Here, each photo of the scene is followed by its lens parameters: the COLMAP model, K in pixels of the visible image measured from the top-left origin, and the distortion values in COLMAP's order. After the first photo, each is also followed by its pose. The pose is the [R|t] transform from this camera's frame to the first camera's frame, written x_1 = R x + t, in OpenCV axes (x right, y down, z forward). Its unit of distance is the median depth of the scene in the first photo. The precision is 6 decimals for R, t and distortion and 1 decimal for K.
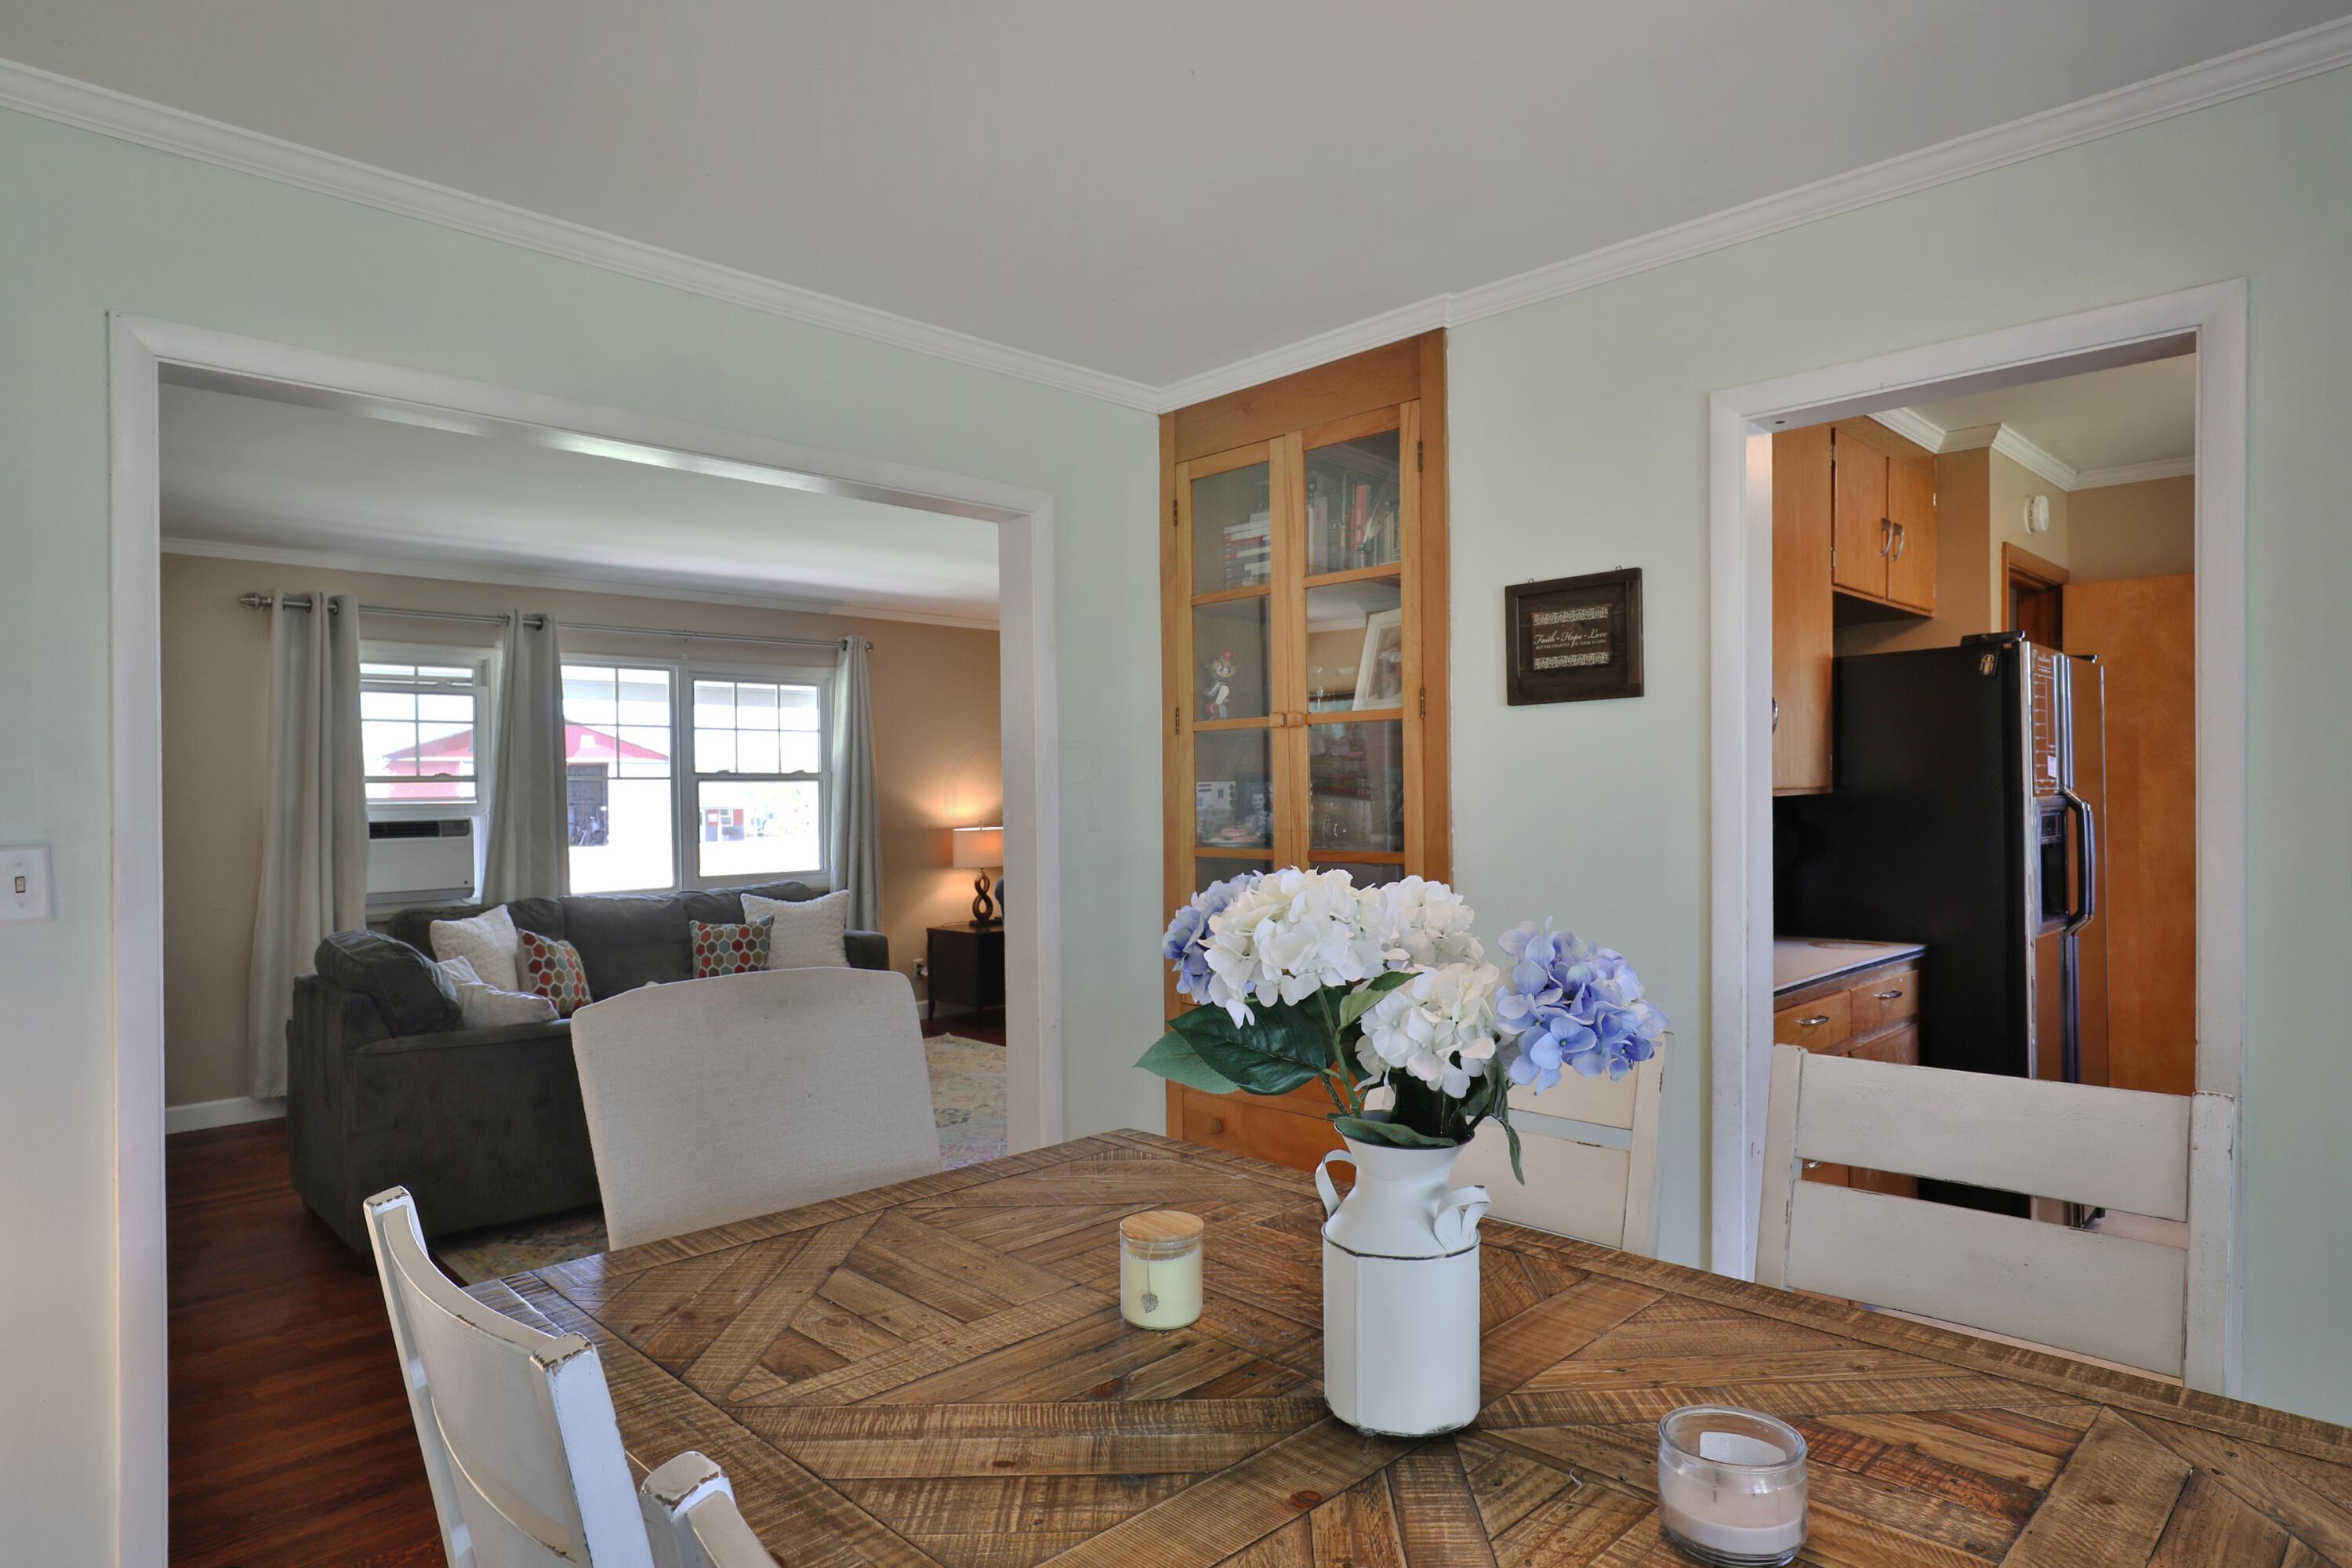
lens RADIAL K [[1320.4, 0, 1167.8], [0, 1320.4, 791.0], [0, 0, 1]] dist [-0.003772, -0.000691]
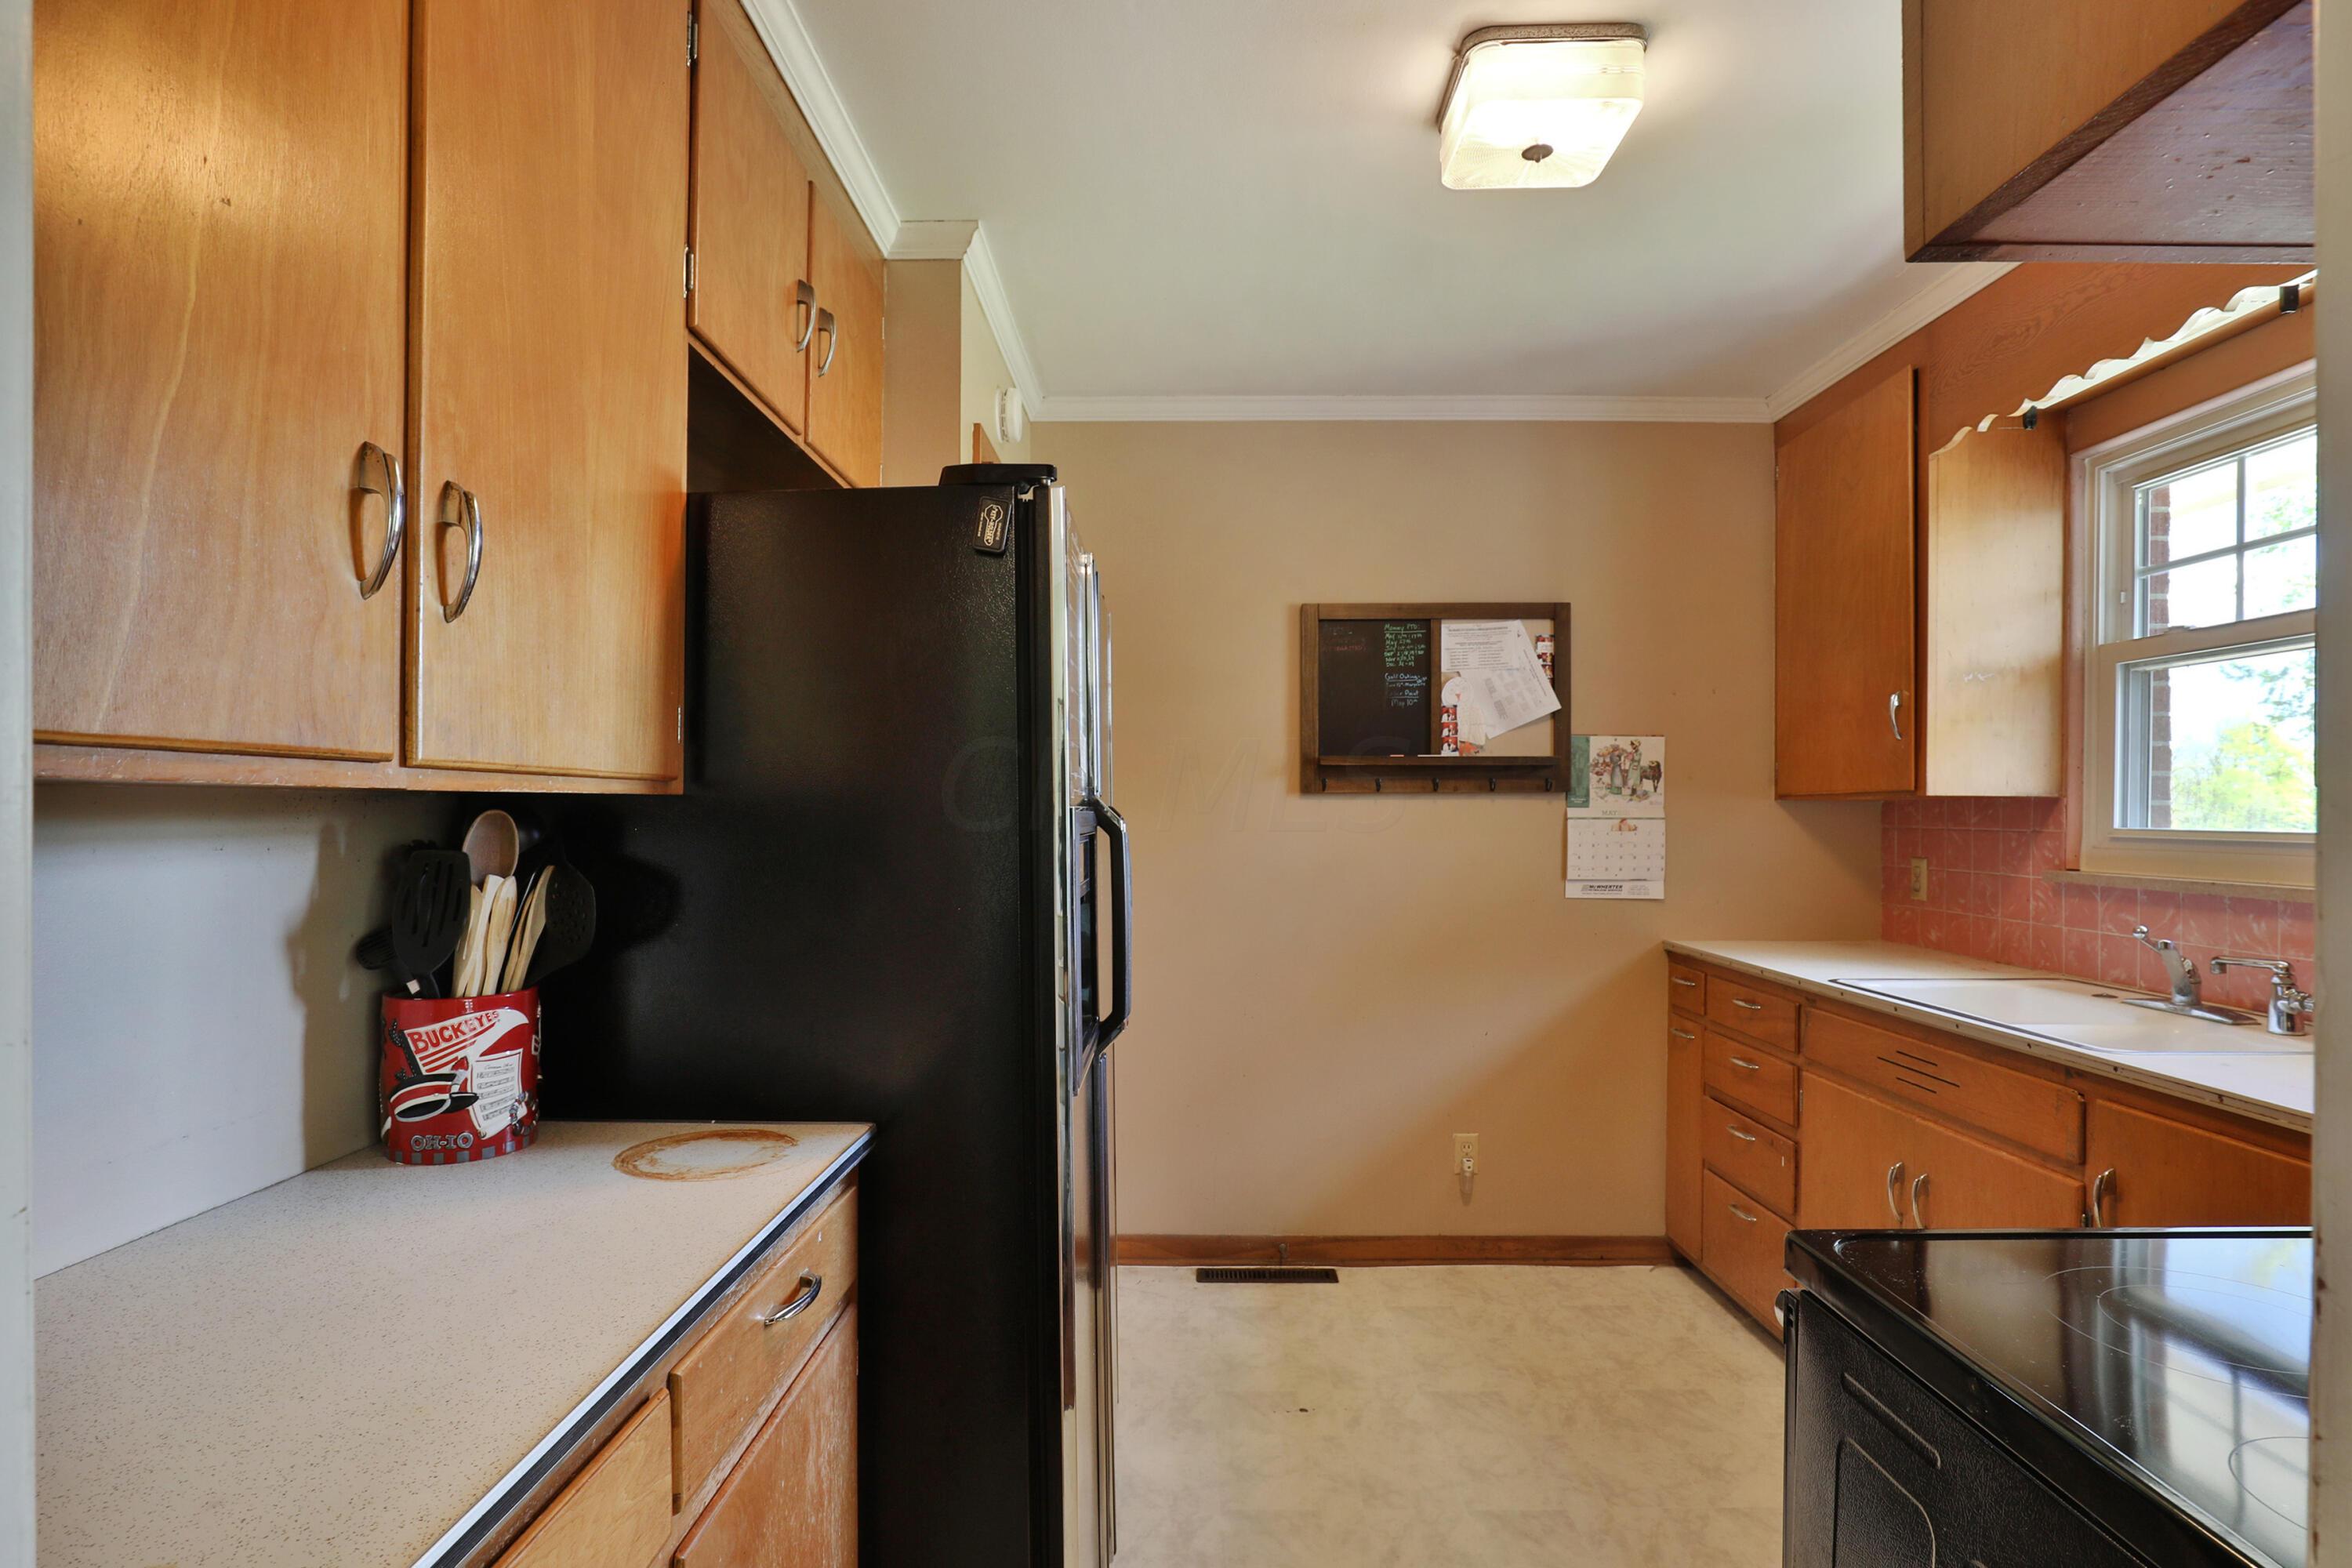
lens RADIAL K [[1180.0, 0, 1173.6], [0, 1180.0, 803.0], [0, 0, 1]] dist [-0.004328, -0.000123]
pose [[0.711167, 0.004268, 0.703010, 0.361431], [-0.001005, 0.999987, -0.005054, 0.005201], [-0.703022, 0.002888, 0.711162, 0.636844]]
